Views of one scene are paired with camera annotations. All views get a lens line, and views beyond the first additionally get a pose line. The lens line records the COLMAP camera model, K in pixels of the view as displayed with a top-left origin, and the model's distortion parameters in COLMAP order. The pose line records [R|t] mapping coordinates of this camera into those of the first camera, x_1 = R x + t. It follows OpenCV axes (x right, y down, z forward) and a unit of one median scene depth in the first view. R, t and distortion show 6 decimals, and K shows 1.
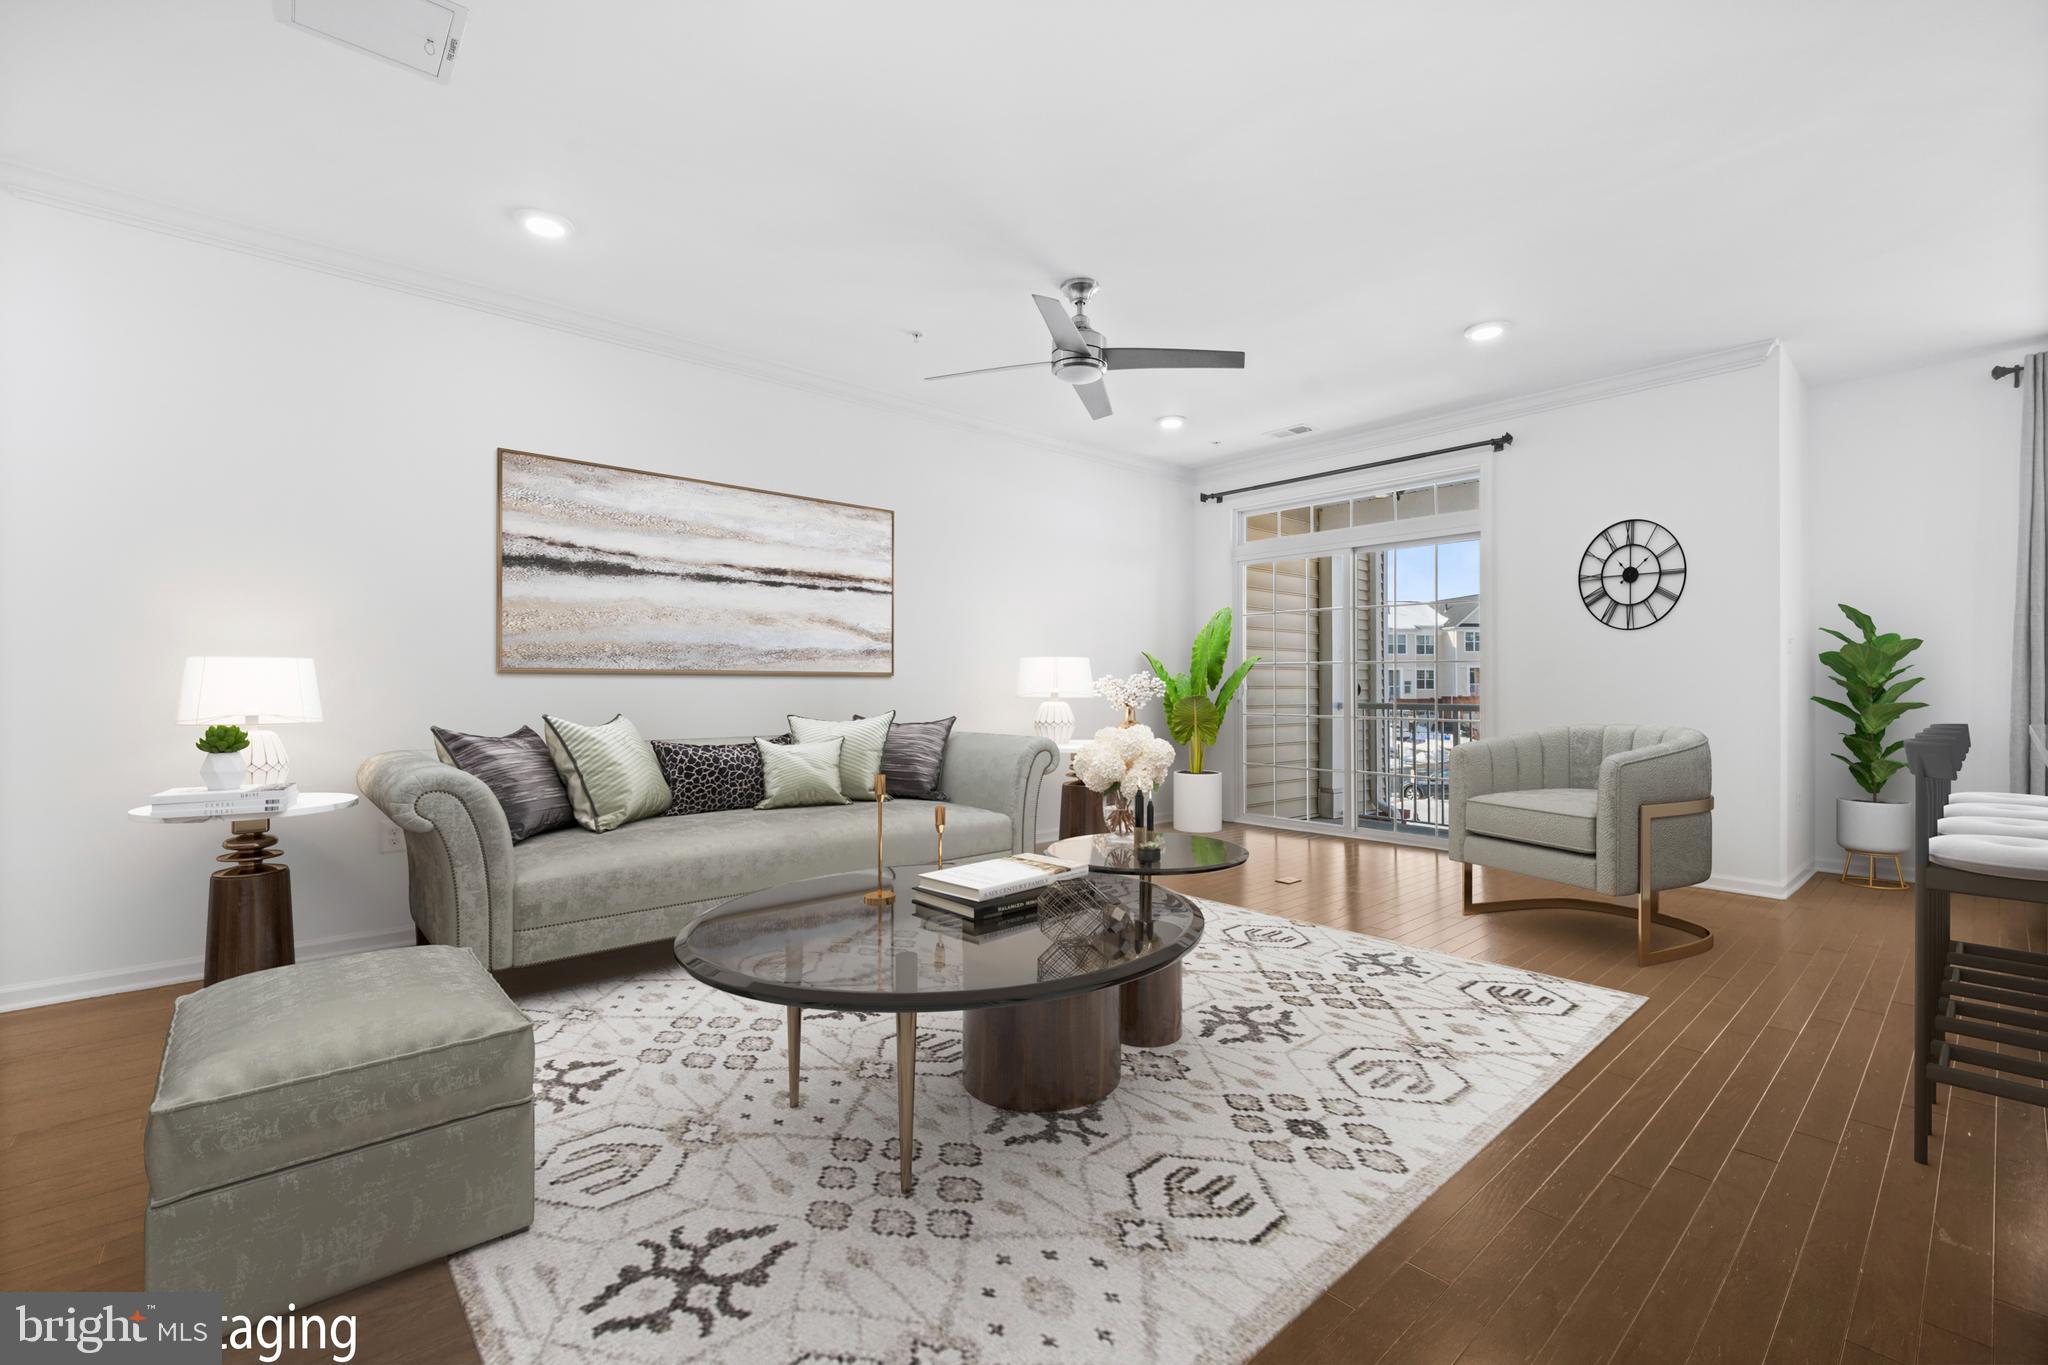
lens RADIAL K [[864.8, 0, 1024.0], [0, 864.8, 682.5], [0, 0, 1]] dist [-0.001941, -0.000040]
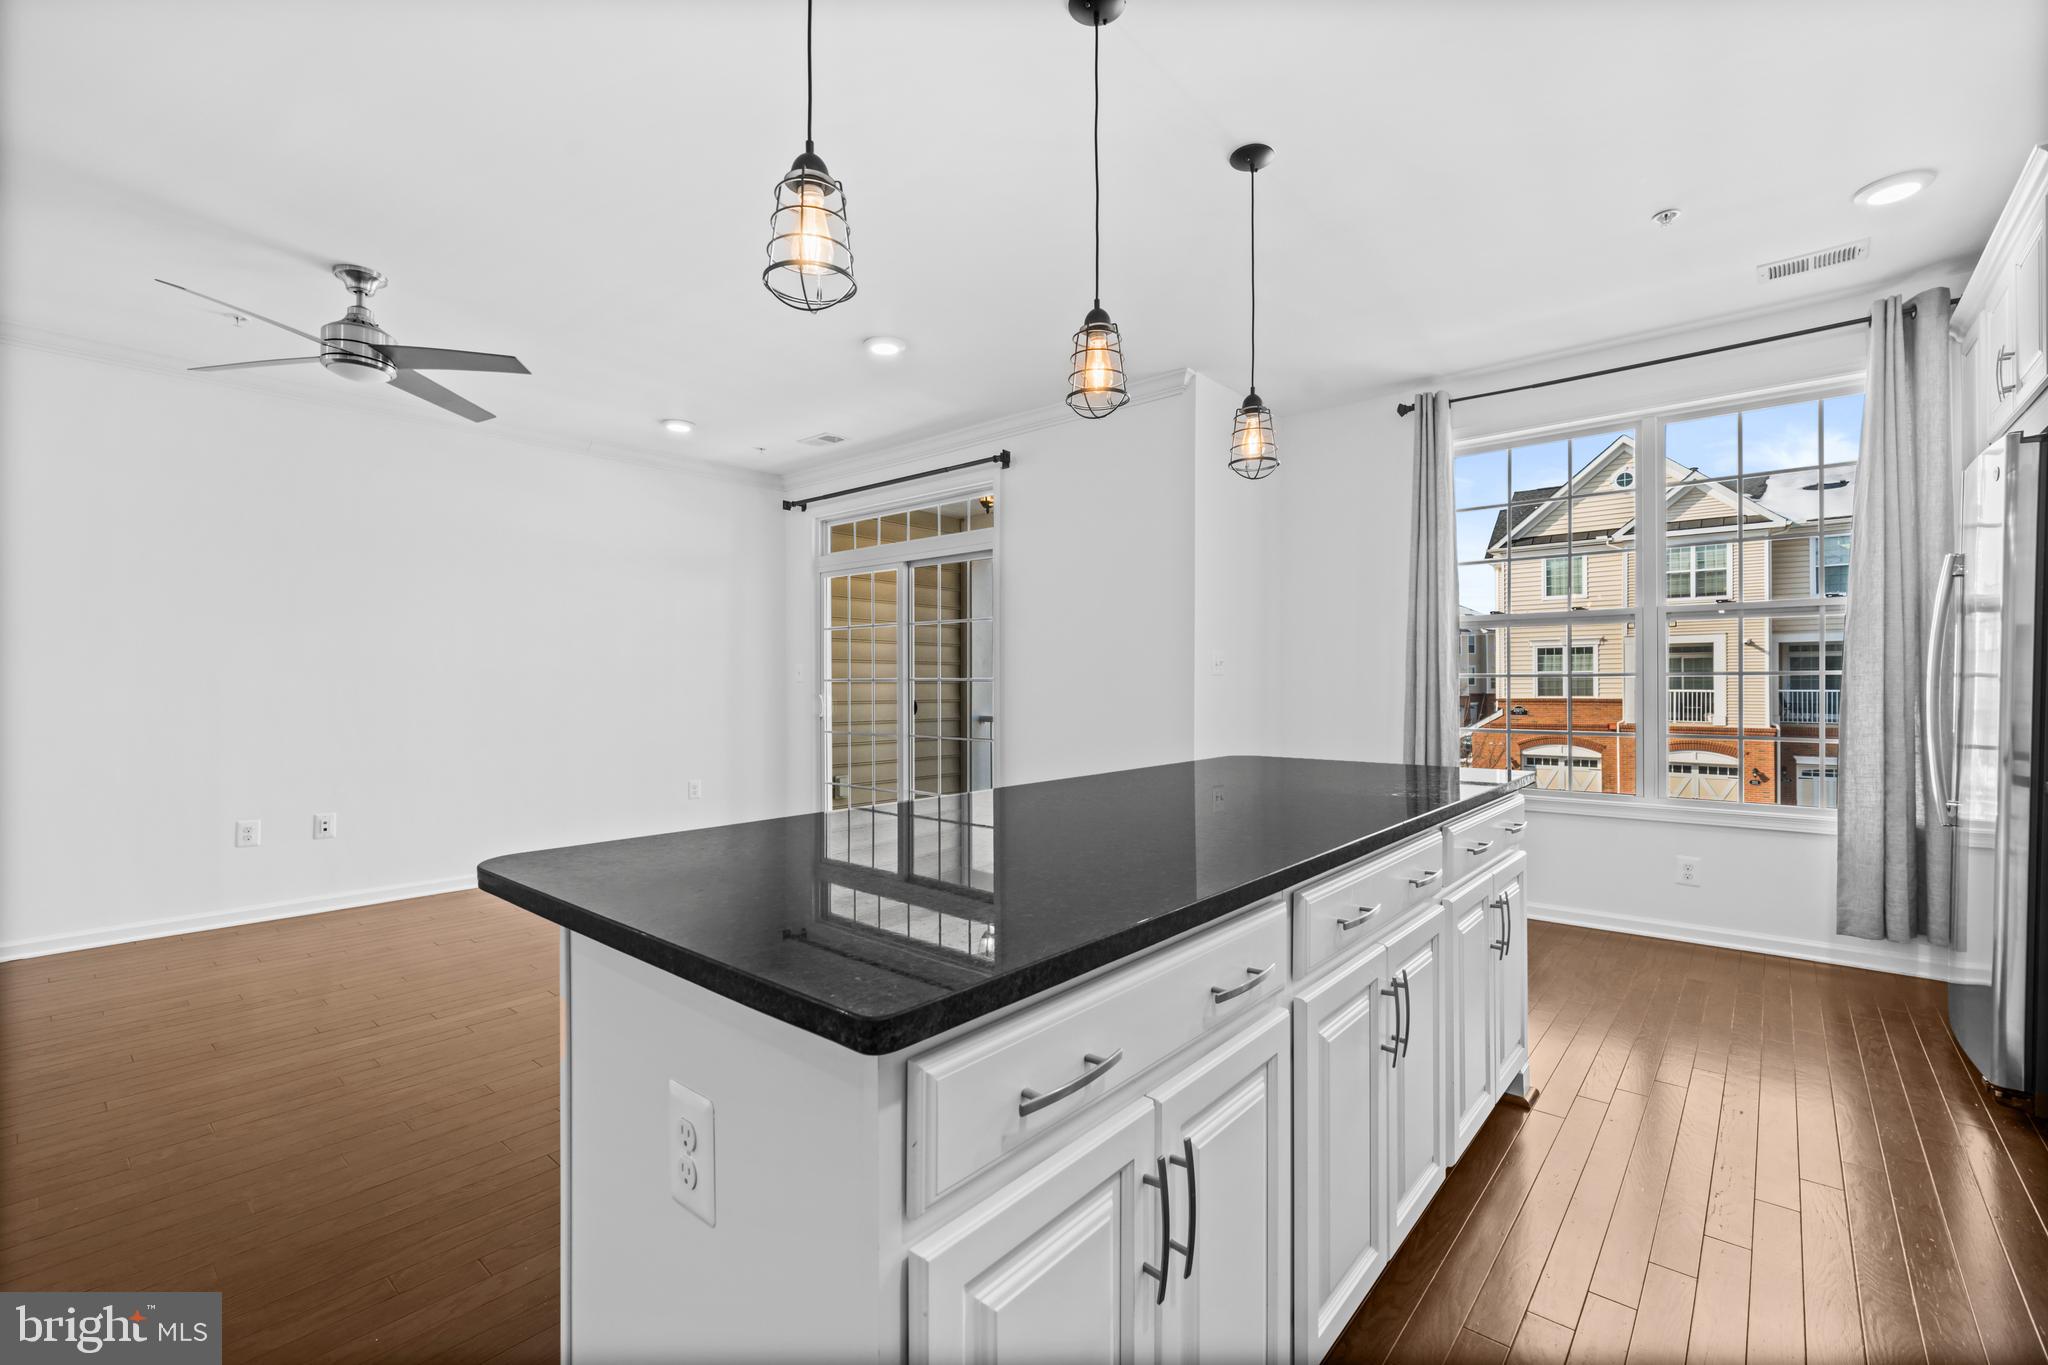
lens RADIAL K [[884.9, 0, 1011.9], [0, 884.9, 682.8], [0, 0, 1]] dist [-0.000908, 0.000435]
pose [[0.991888, -0.001992, 0.127102, 0.396673], [0.001292, 0.999984, 0.005590, -0.030639], [-0.127111, -0.005380, 0.991874, 0.015404]]
